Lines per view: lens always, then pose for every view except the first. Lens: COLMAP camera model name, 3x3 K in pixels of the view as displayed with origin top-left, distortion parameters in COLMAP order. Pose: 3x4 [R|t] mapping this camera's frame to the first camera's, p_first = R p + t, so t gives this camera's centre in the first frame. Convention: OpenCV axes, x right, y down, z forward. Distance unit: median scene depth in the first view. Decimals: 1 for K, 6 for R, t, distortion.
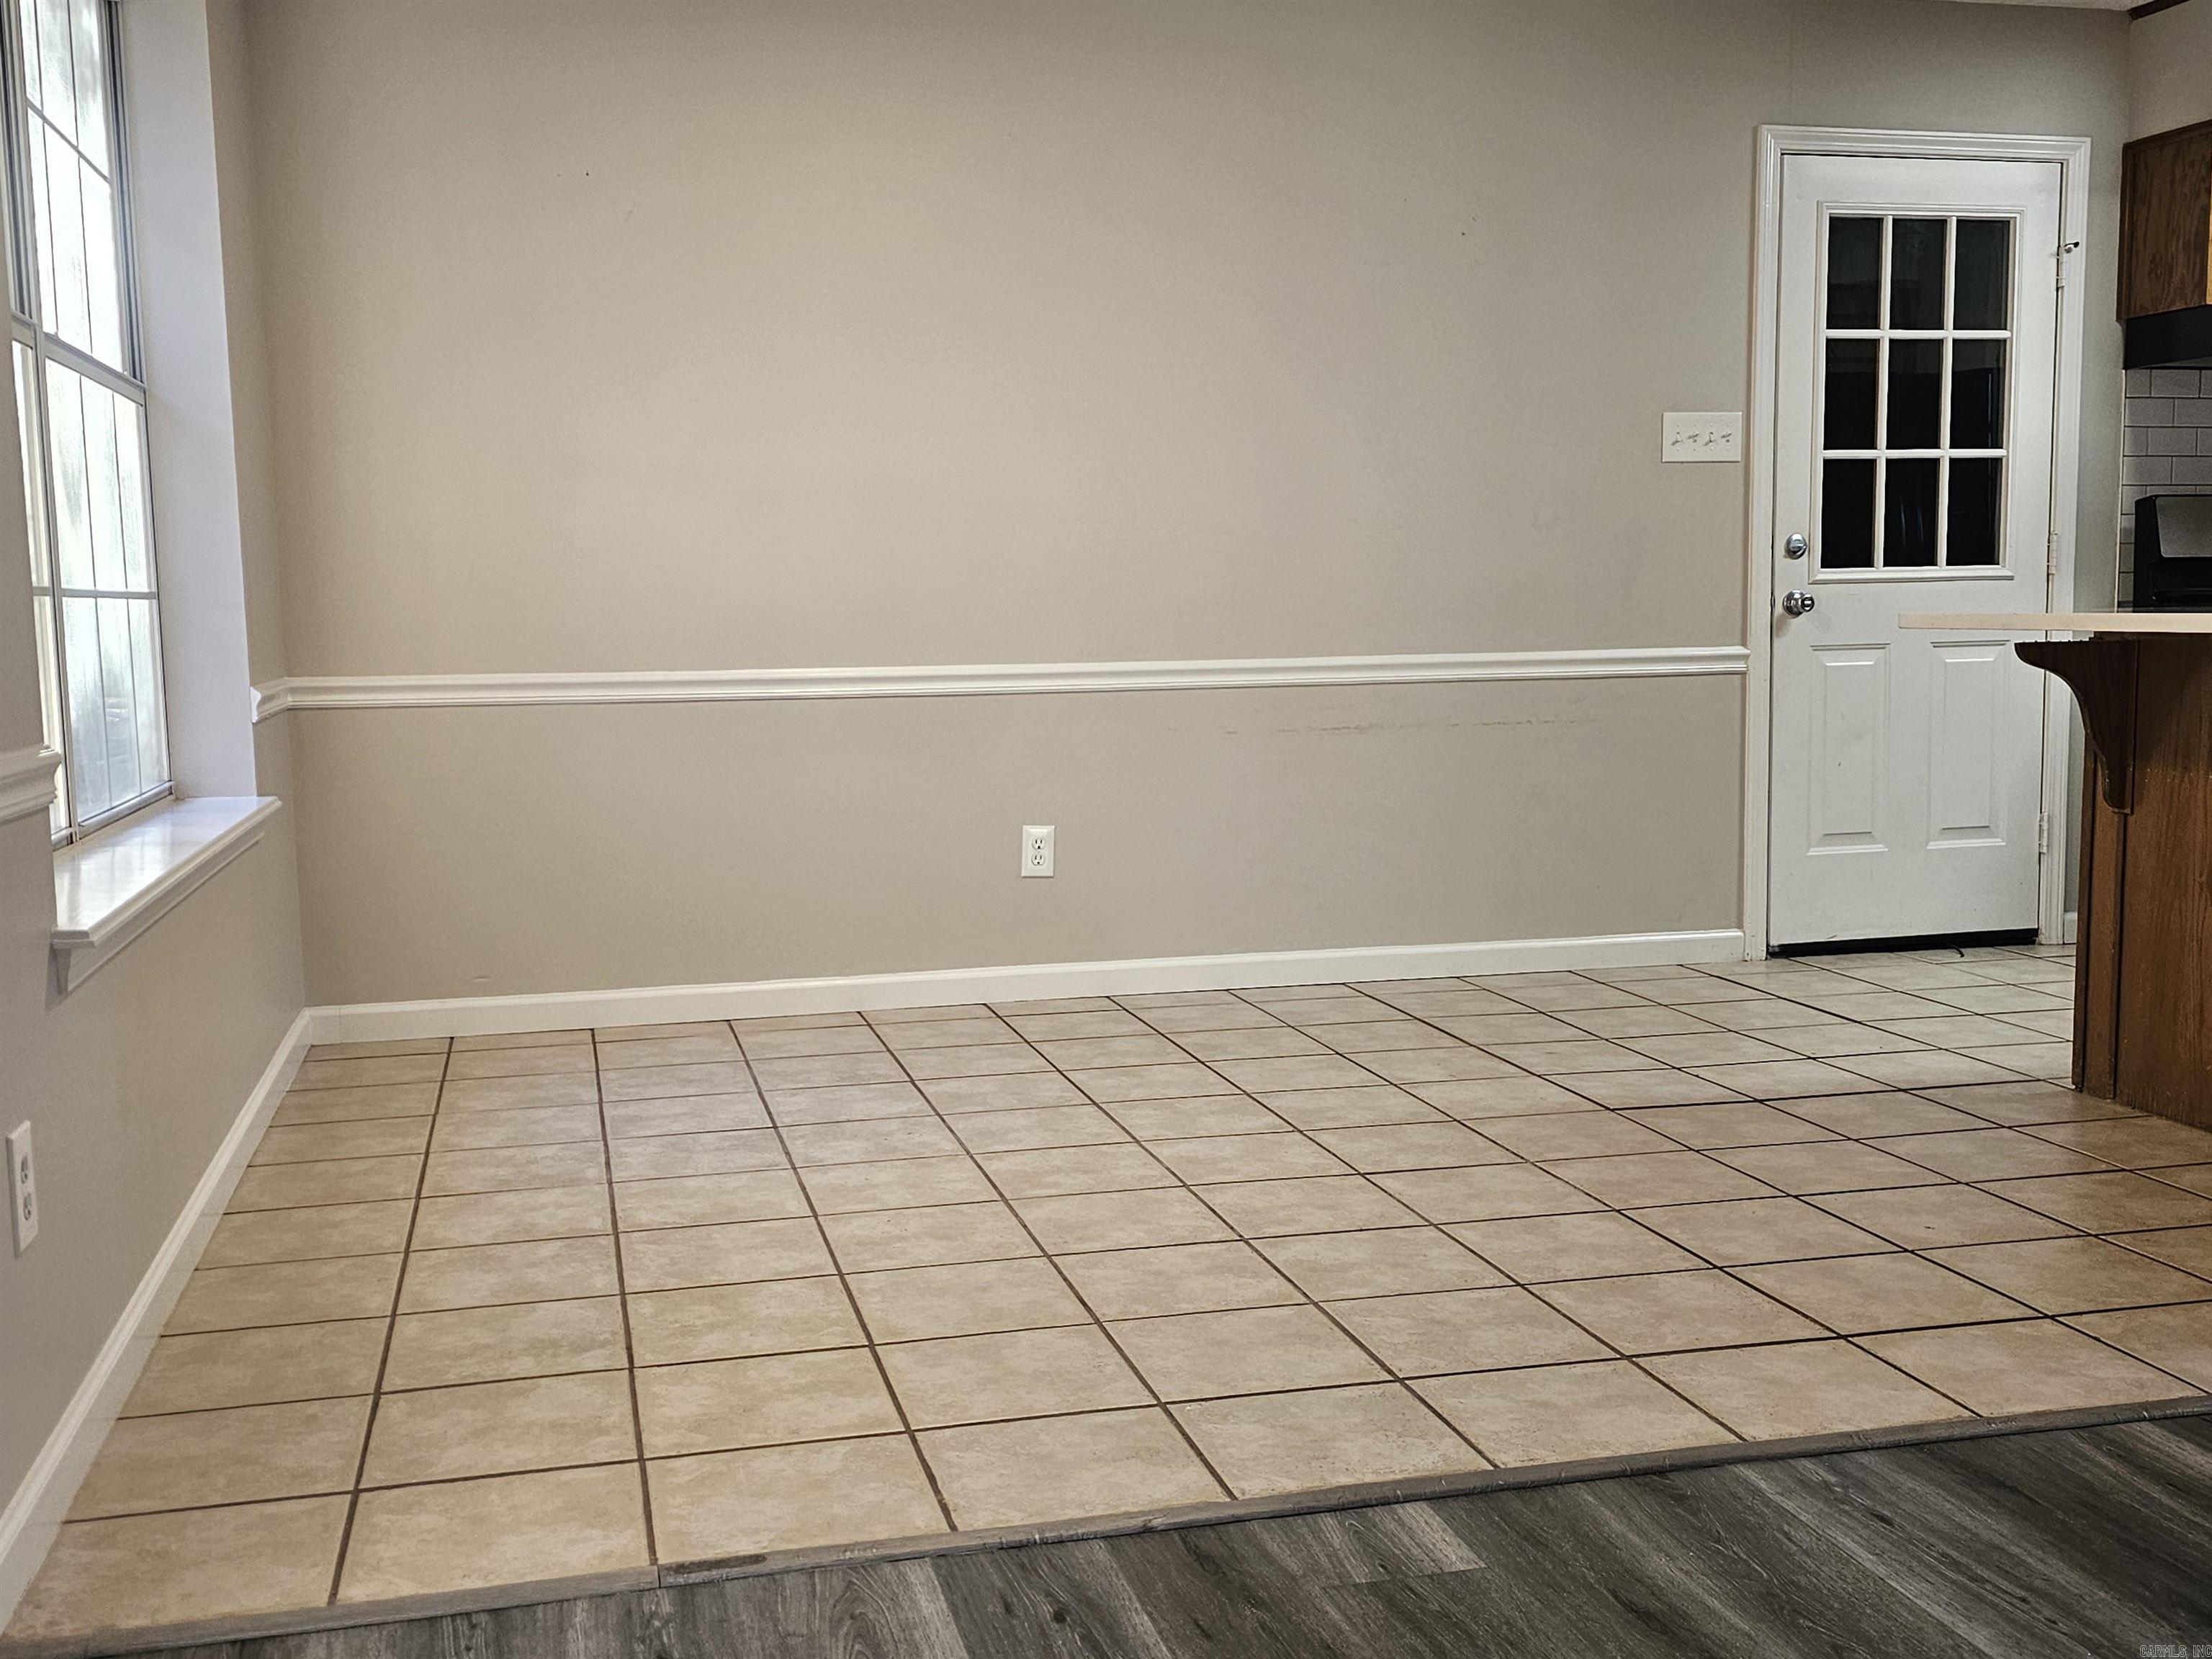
lens RADIAL K [[2177.5, 0, 1102.2], [0, 2177.5, 832.5], [0, 0, 1]] dist [-0.004862, -0.001983]
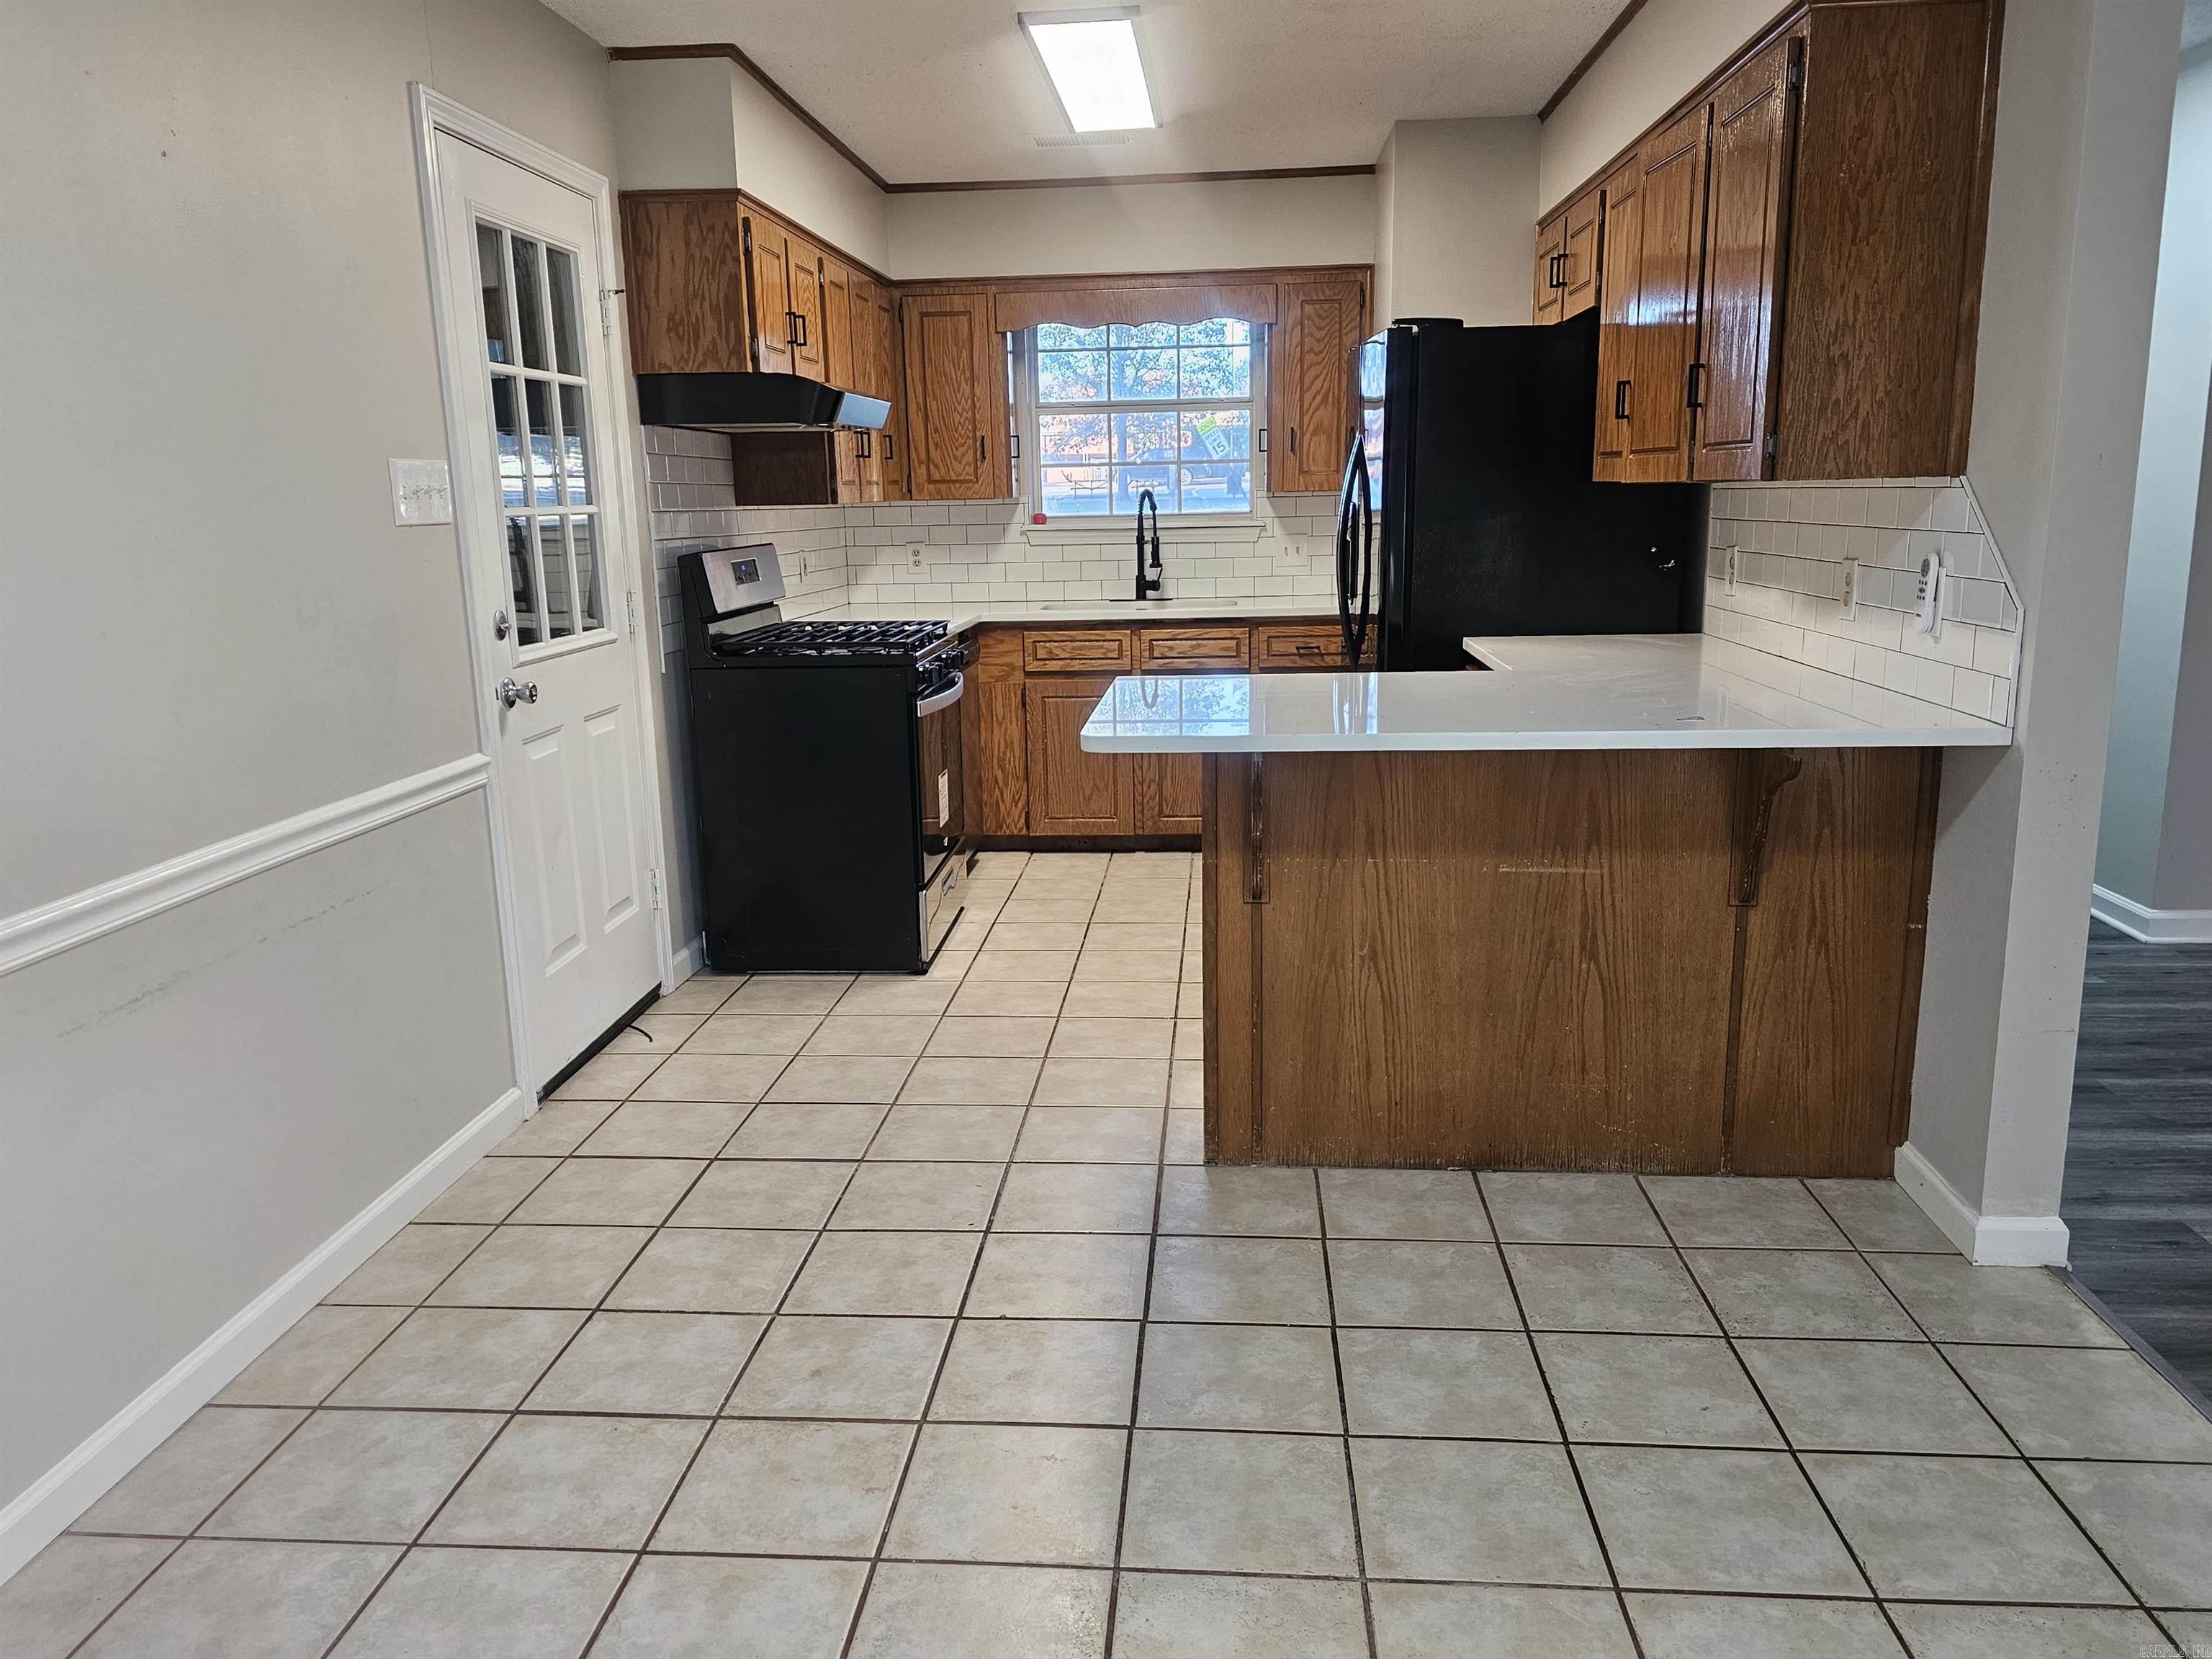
lens RADIAL K [[1569.7, 0, 1106.0], [0, 1569.7, 829.5], [0, 0, 1]] dist [0.020620, -0.001946]
pose [[0.327853, -0.183524, 0.926732, -0.178989], [0.115755, 0.981362, 0.153391, -0.121017], [-0.937610, 0.056984, 0.342986, 0.583294]]
